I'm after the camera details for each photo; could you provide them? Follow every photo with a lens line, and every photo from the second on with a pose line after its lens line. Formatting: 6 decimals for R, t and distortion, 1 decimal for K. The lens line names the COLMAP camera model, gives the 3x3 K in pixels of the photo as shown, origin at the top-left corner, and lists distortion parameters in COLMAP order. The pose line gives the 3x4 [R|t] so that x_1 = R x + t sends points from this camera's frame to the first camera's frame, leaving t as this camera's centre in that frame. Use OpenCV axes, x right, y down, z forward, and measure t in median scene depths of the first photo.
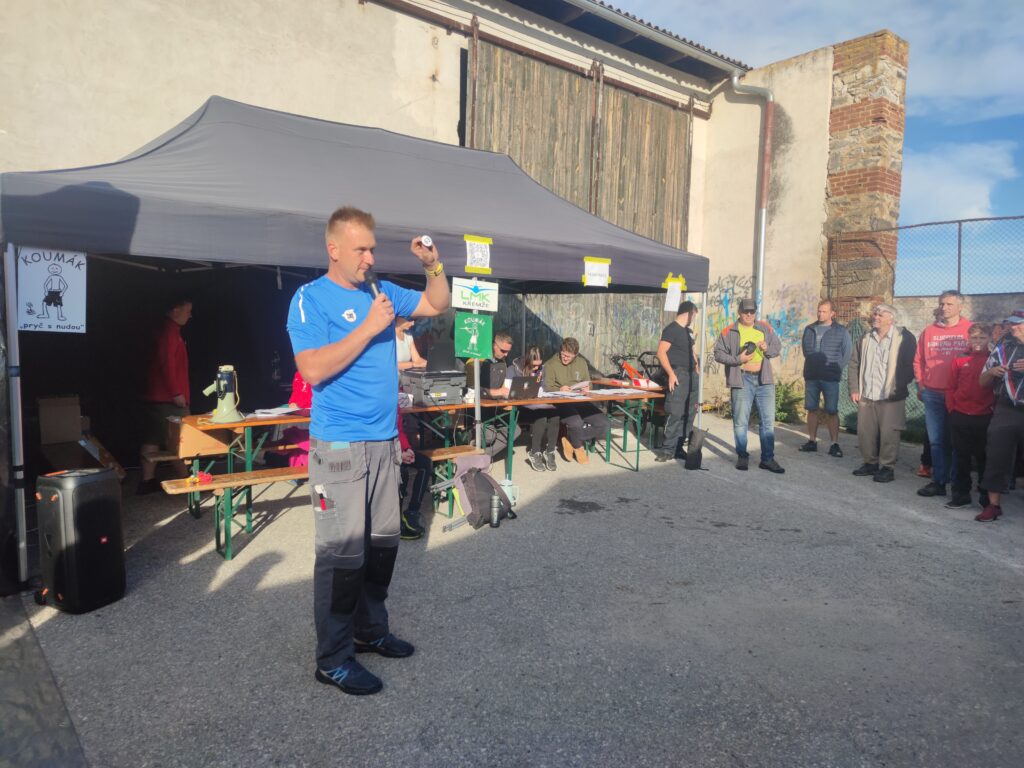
lens RADIAL K [[733.9, 0, 519.4], [0, 733.9, 372.3], [0, 0, 1]] dist [0.068043, -0.058149]
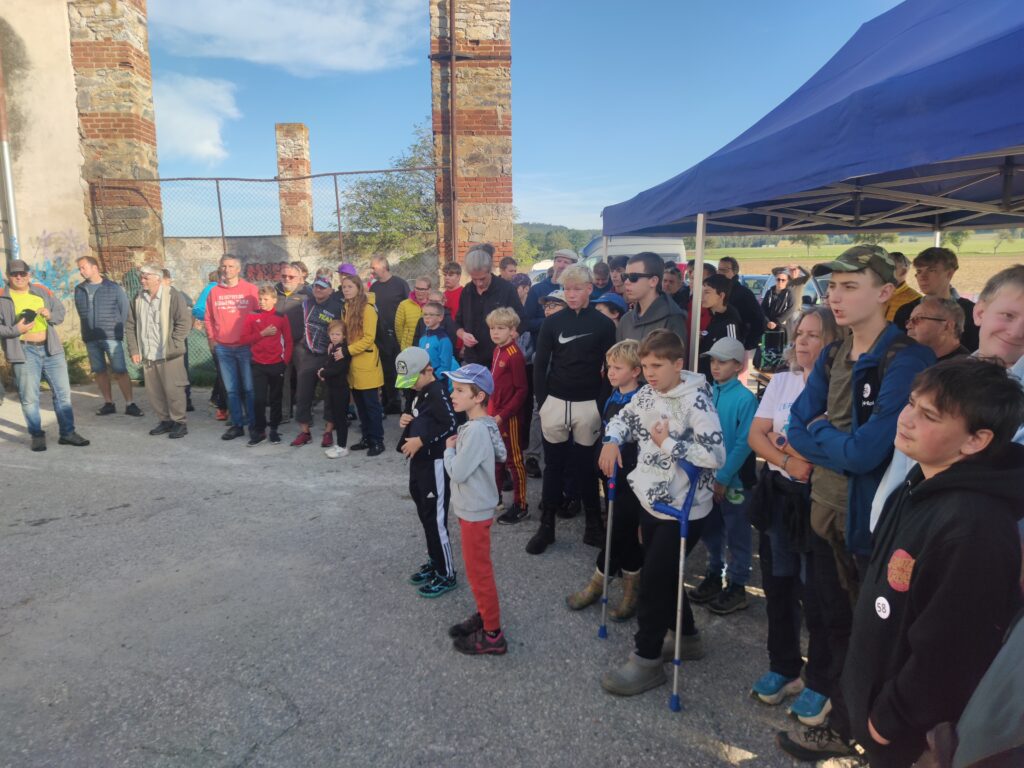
lens RADIAL K [[733.9, 0, 519.4], [0, 733.9, 372.3], [0, 0, 1]] dist [0.068043, -0.058149]
pose [[0.600228, -0.139241, 0.787616, -0.039151], [0.060328, 0.989806, 0.129011, -0.032224], [-0.797551, -0.029921, 0.602509, -0.019572]]
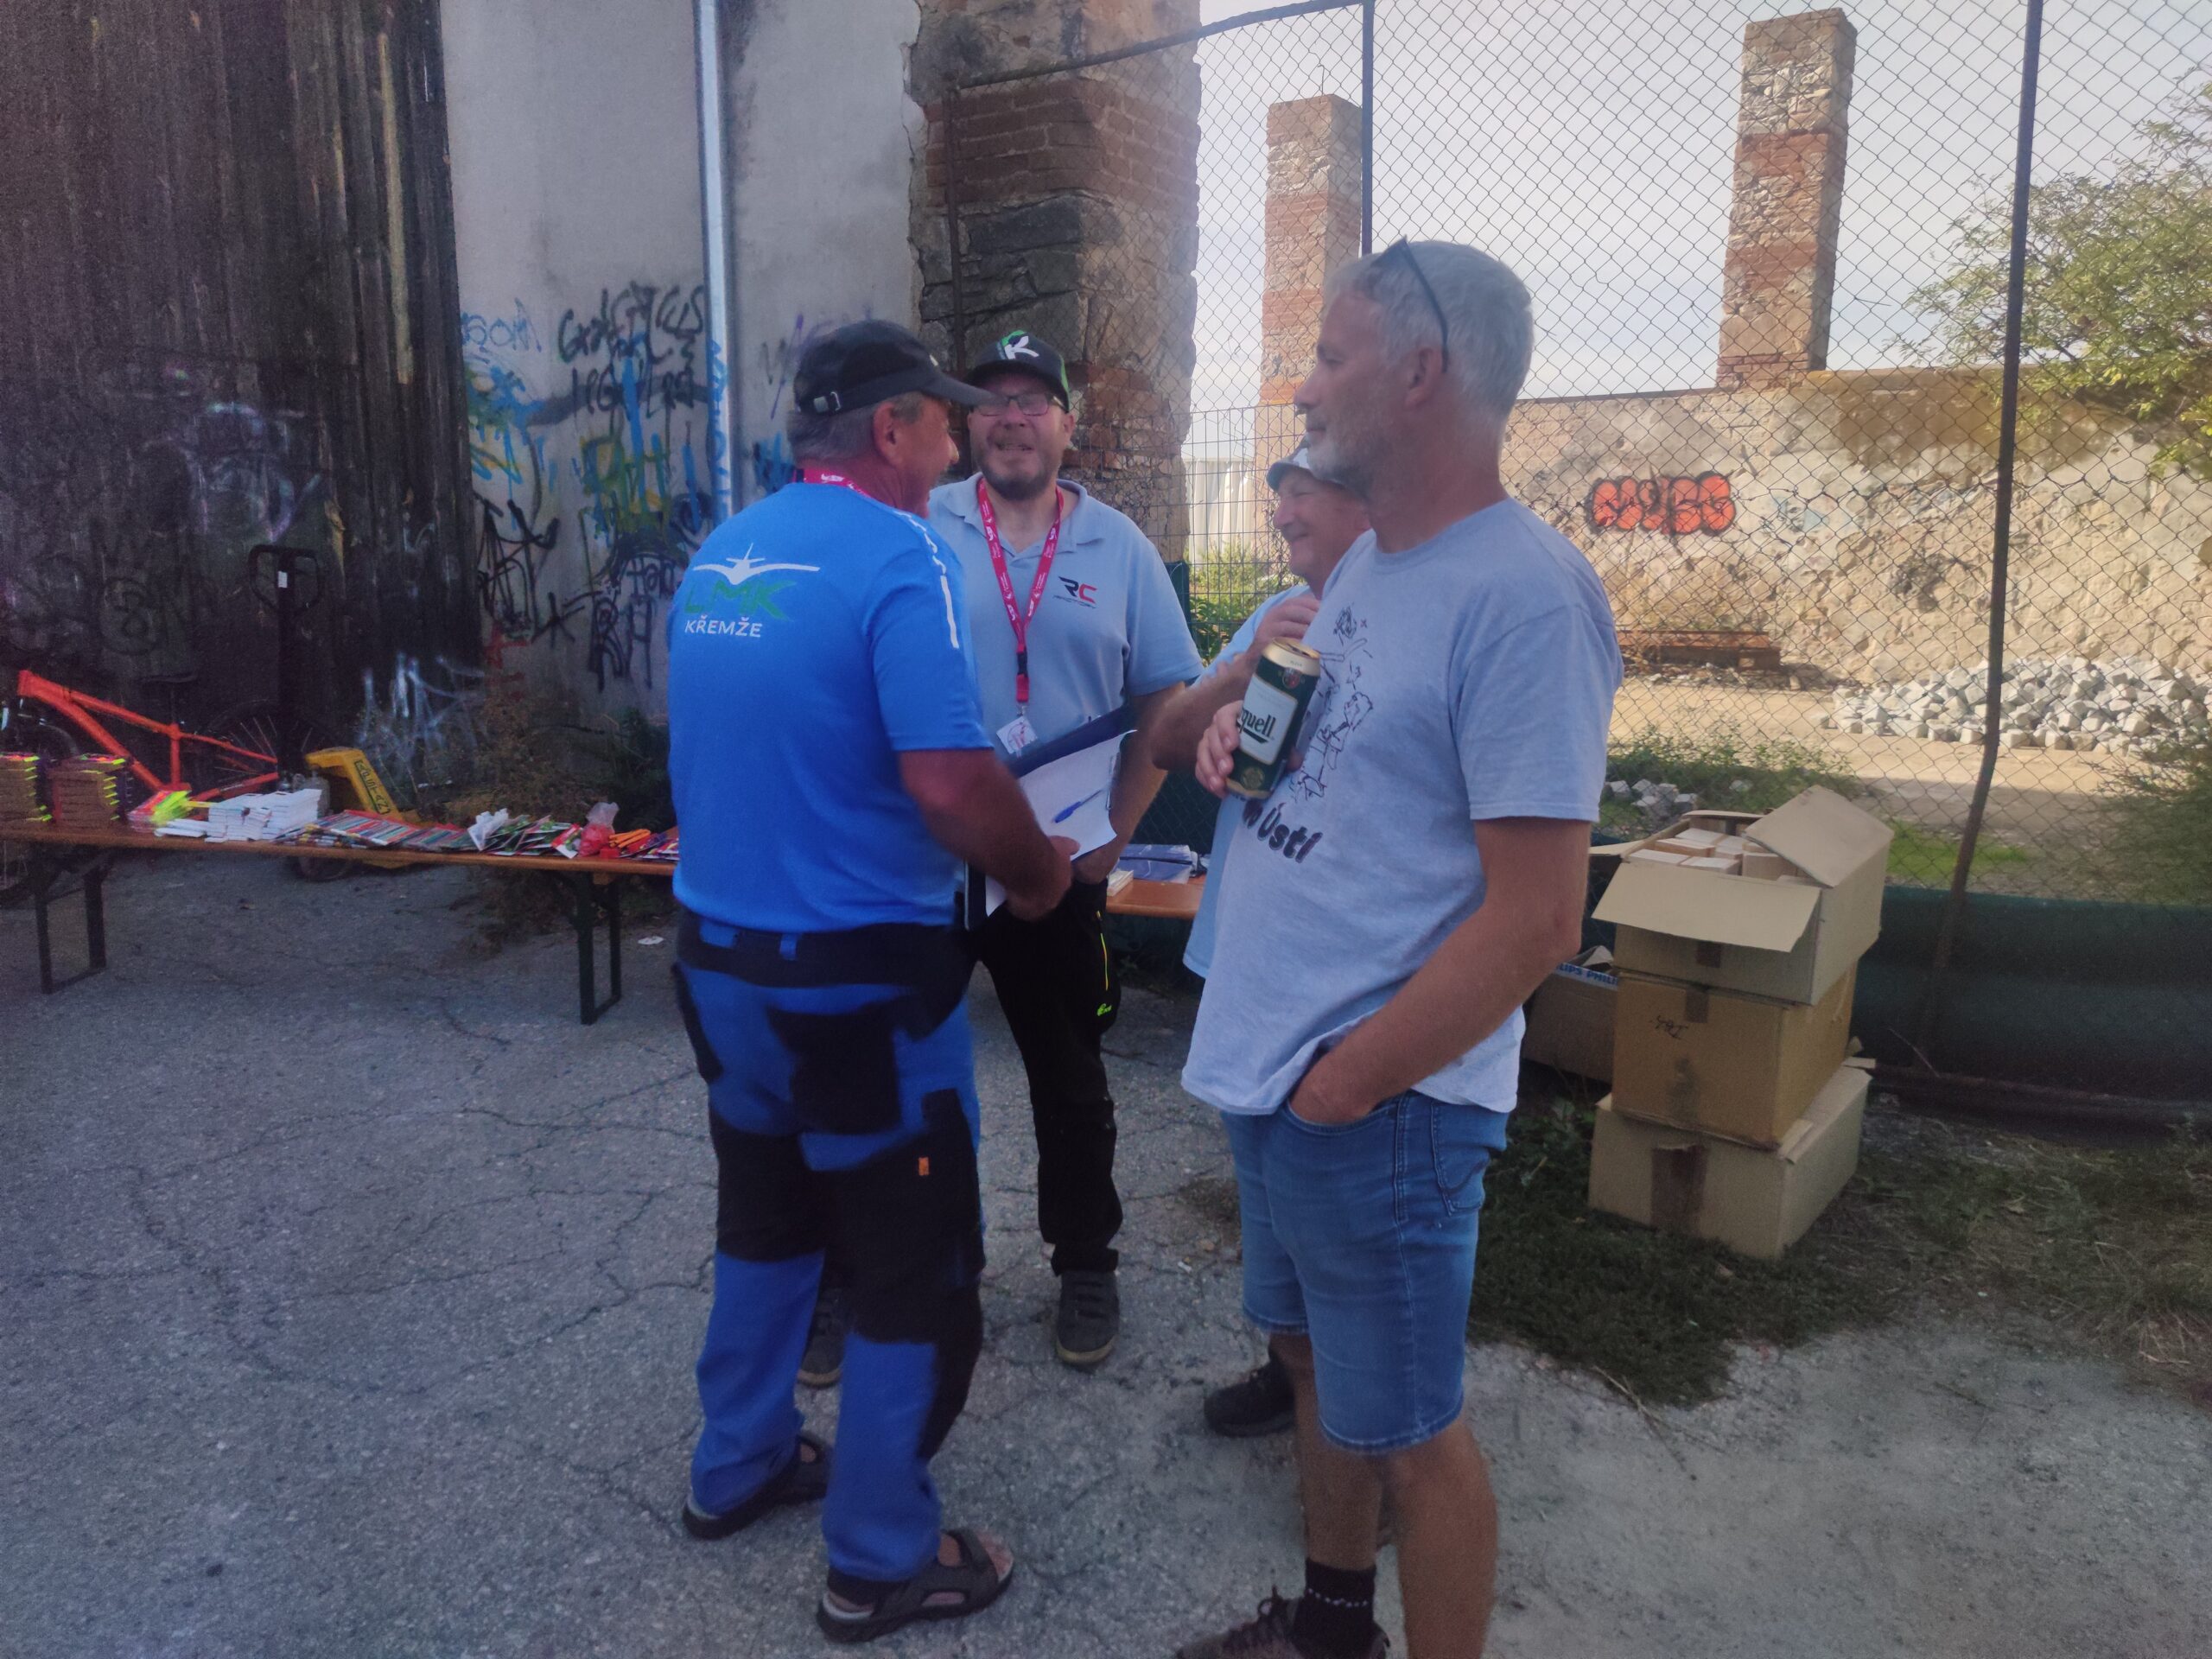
lens RADIAL K [[1585.4, 0, 1121.9], [0, 1585.4, 804.2], [0, 0, 1]] dist [0.068043, -0.058149]
pose [[0.969300, -0.055397, 0.239561, 0.339872], [0.024215, 0.991060, 0.131198, -0.025706], [-0.244687, -0.121369, 0.961976, 0.457001]]
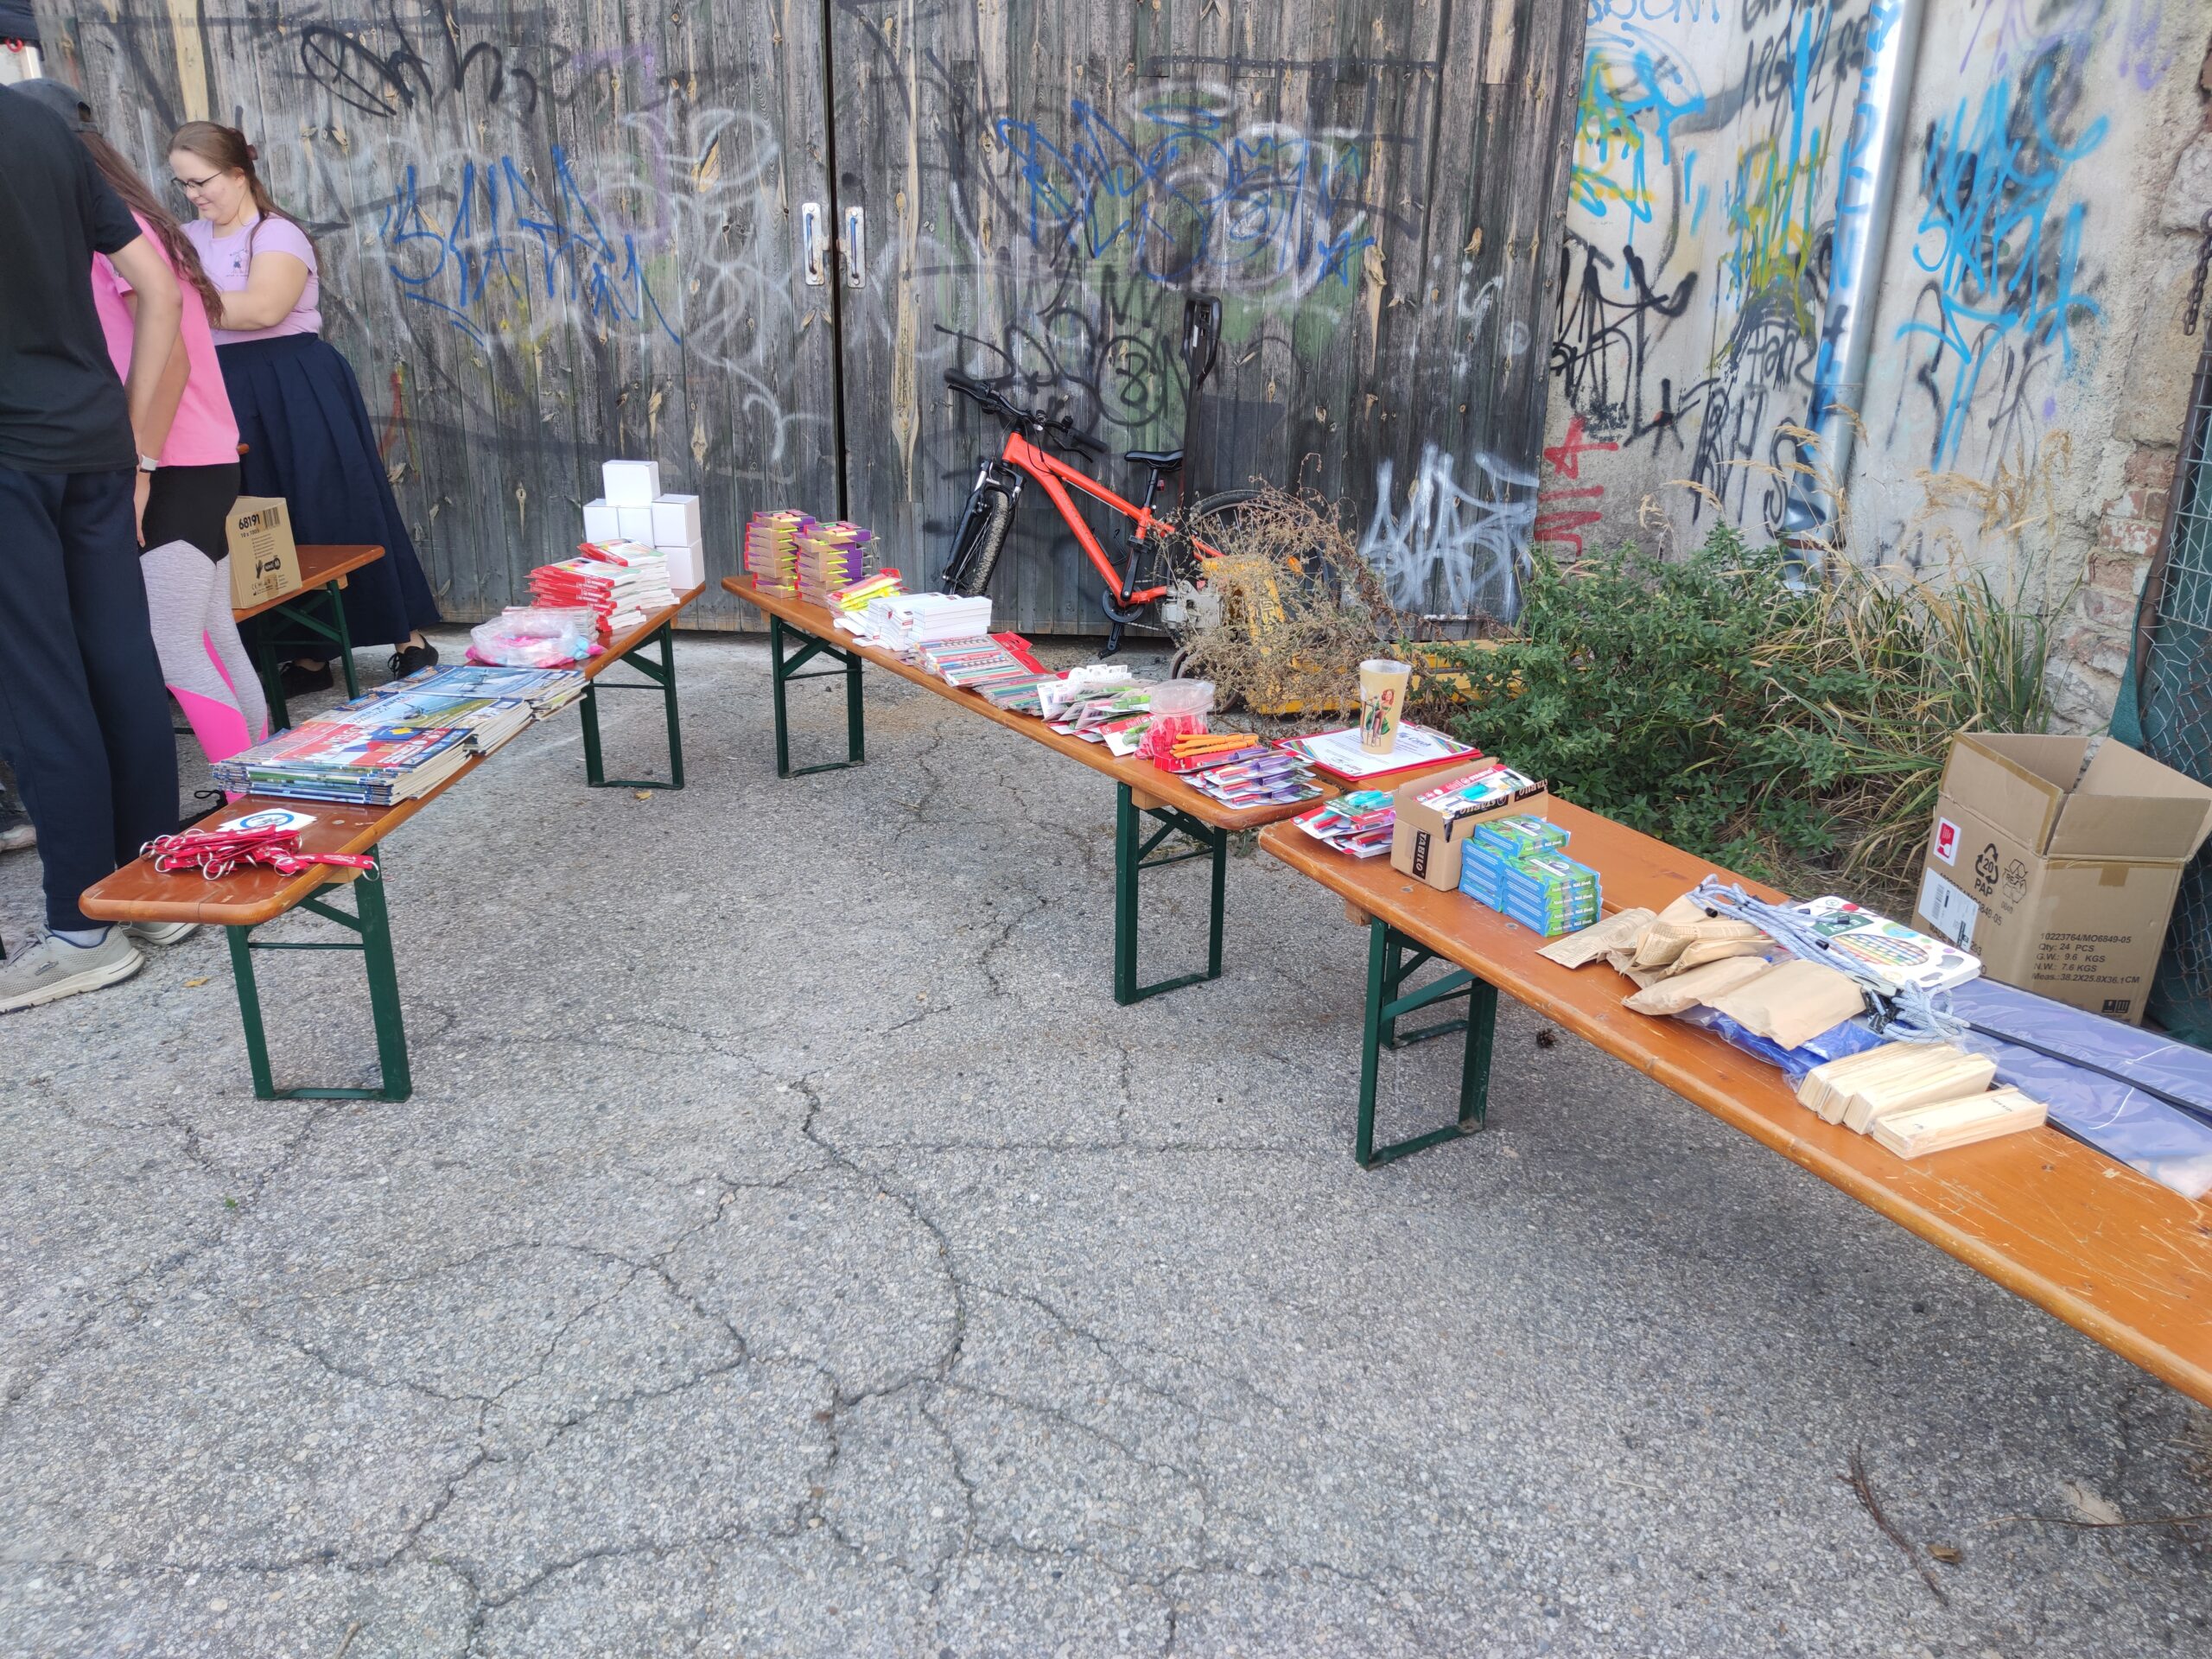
lens RADIAL K [[1585.4, 0, 1121.9], [0, 1585.4, 804.2], [0, 0, 1]] dist [0.068043, -0.058149]
pose [[0.784947, 0.180096, -0.592810, 0.453023], [-0.037423, 0.968855, 0.244786, -0.019282], [0.618432, -0.169959, 0.767239, 0.667894]]
